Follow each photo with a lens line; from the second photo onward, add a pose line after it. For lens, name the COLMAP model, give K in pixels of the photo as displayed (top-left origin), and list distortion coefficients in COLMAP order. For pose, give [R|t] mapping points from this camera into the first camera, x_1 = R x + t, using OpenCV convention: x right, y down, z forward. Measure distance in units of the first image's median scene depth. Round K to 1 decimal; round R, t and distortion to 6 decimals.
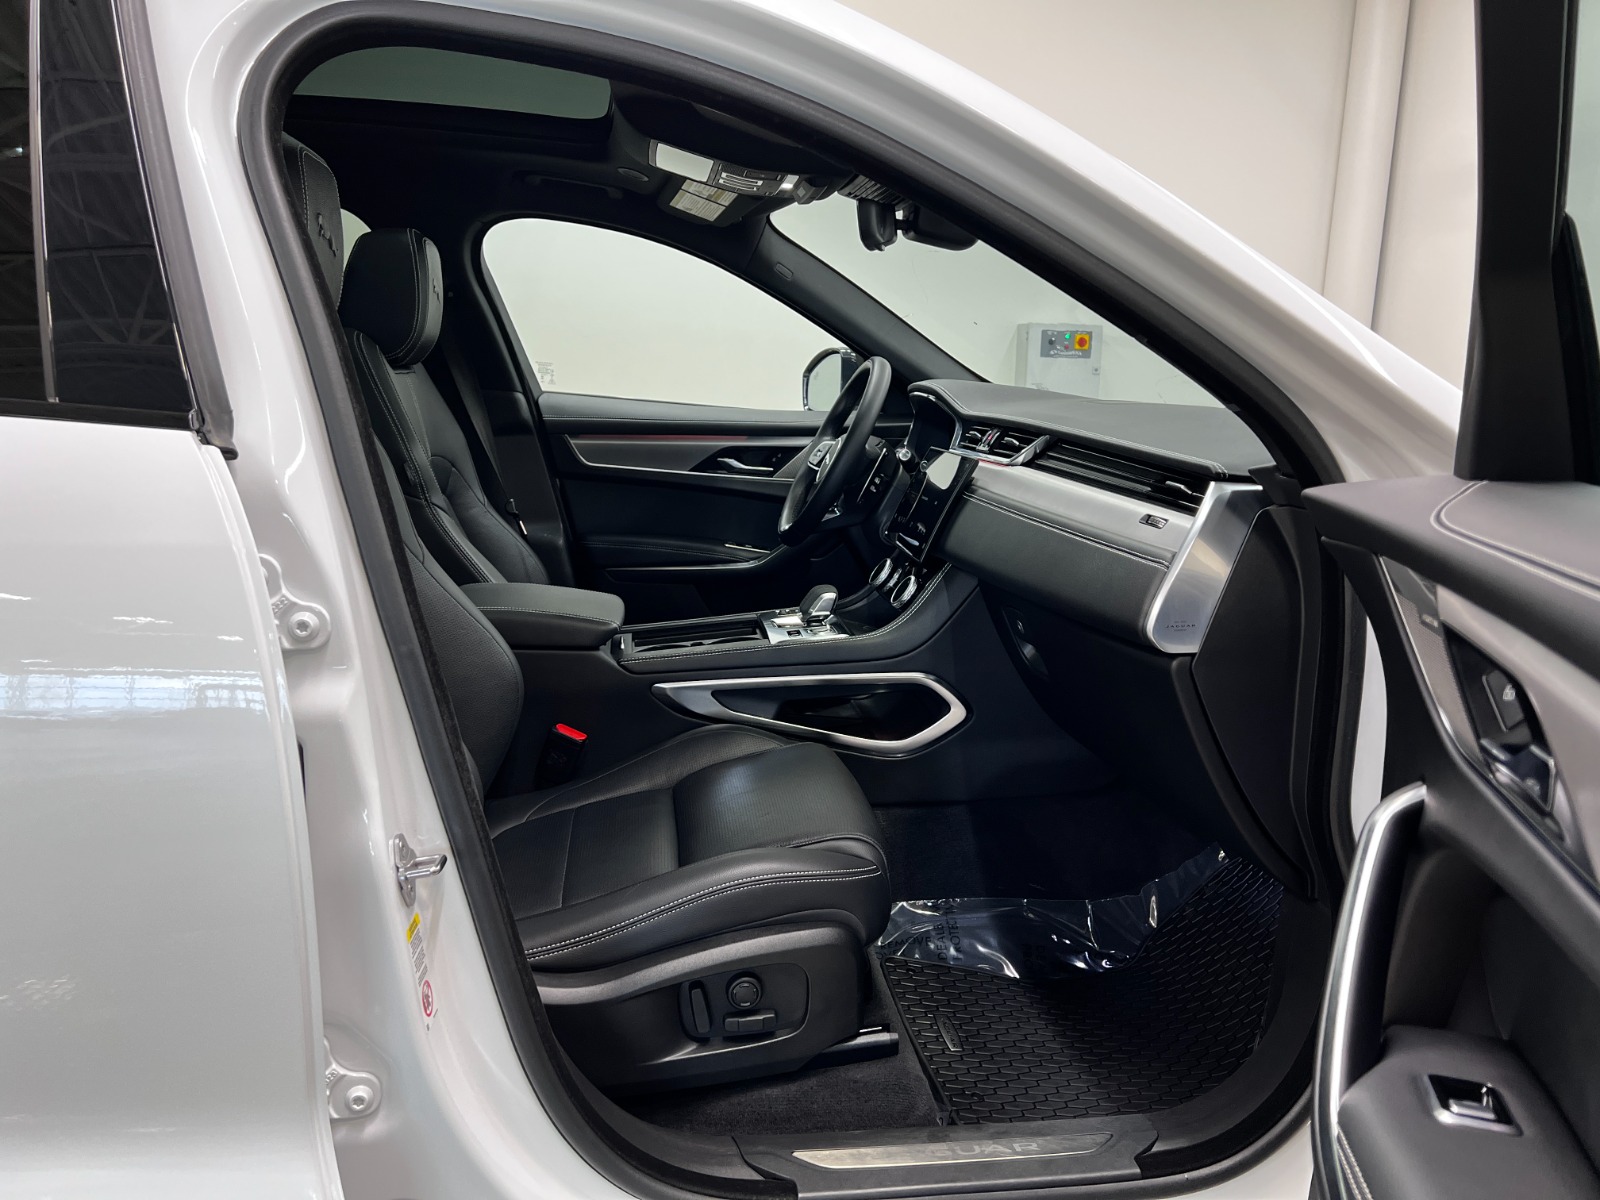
lens RADIAL K [[1205.8, 0, 799.8], [0, 1205.8, 599.4], [0, 0, 1]] dist [-0.001662, -0.012822]
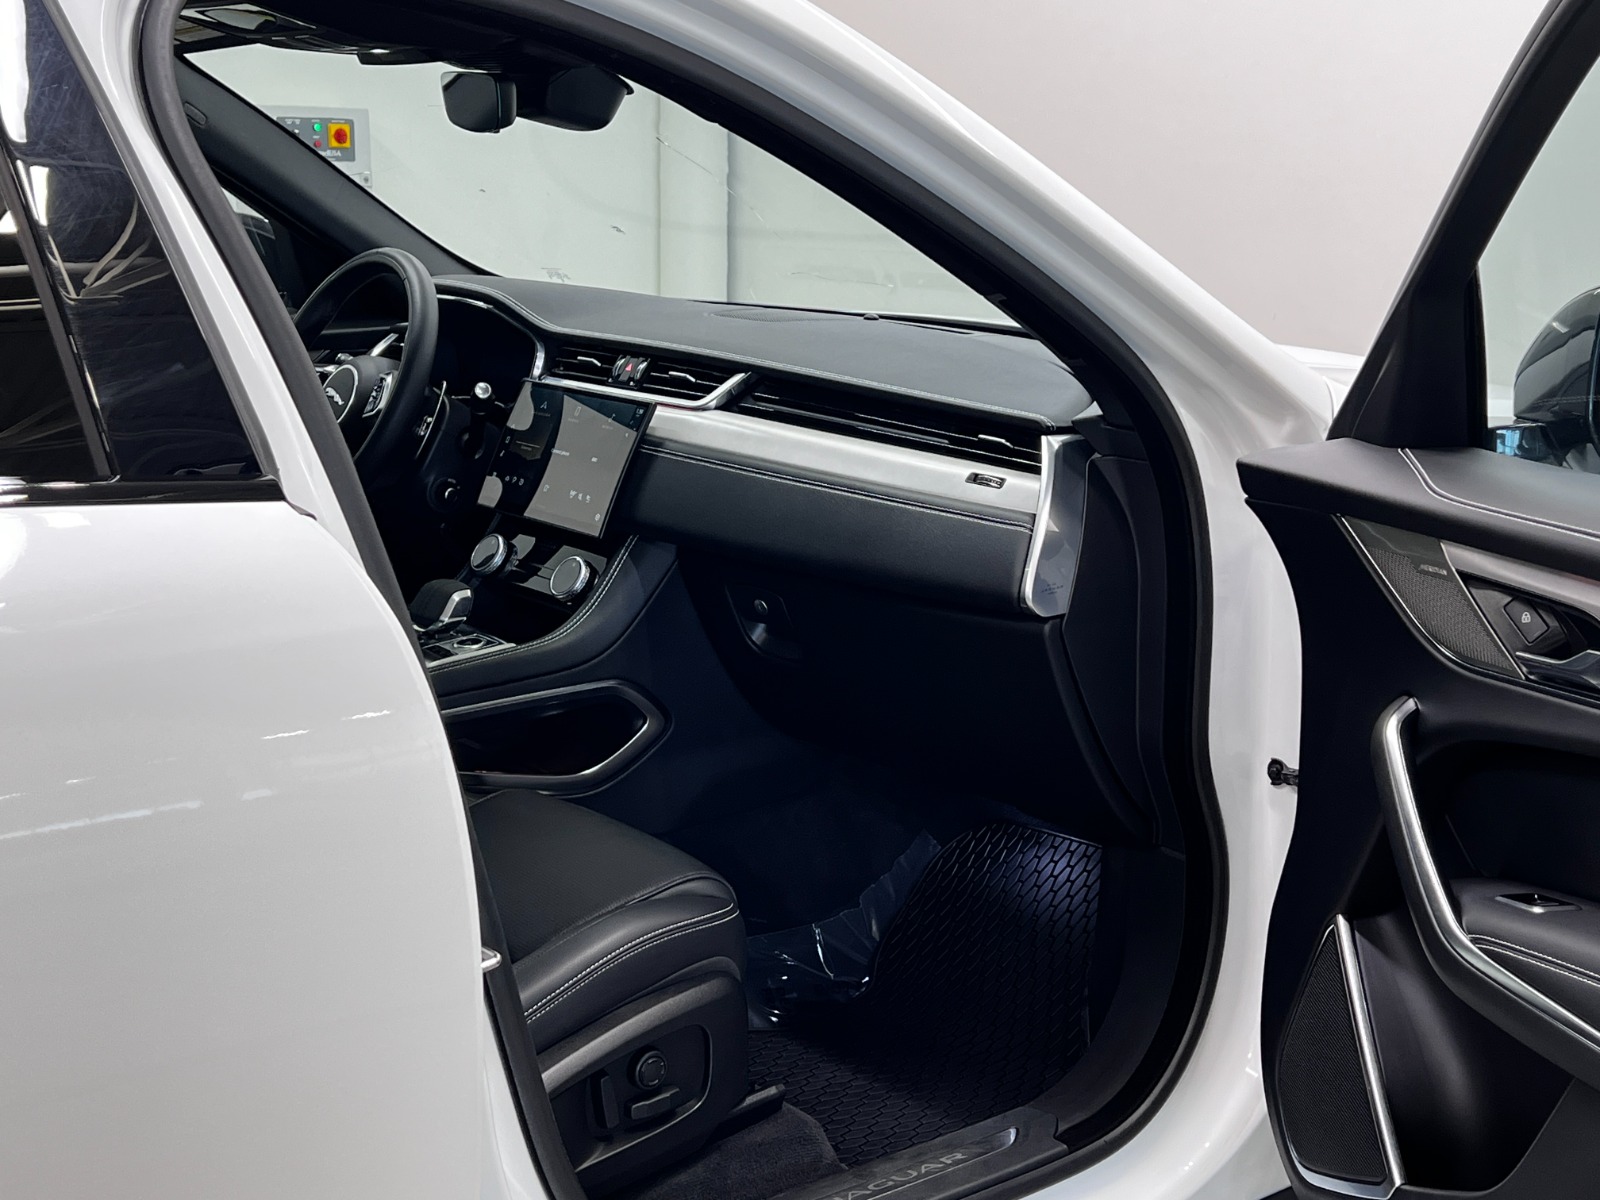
lens RADIAL K [[2143.4, 0, 798.4], [0, 2143.4, 595.3], [0, 0, 1]] dist [0.032673, 0.000000]
pose [[0.855467, -0.113770, 0.505205, -0.667058], [0.097073, 0.993506, 0.059359, -0.086559], [-0.508677, -0.001738, 0.860956, -0.356151]]
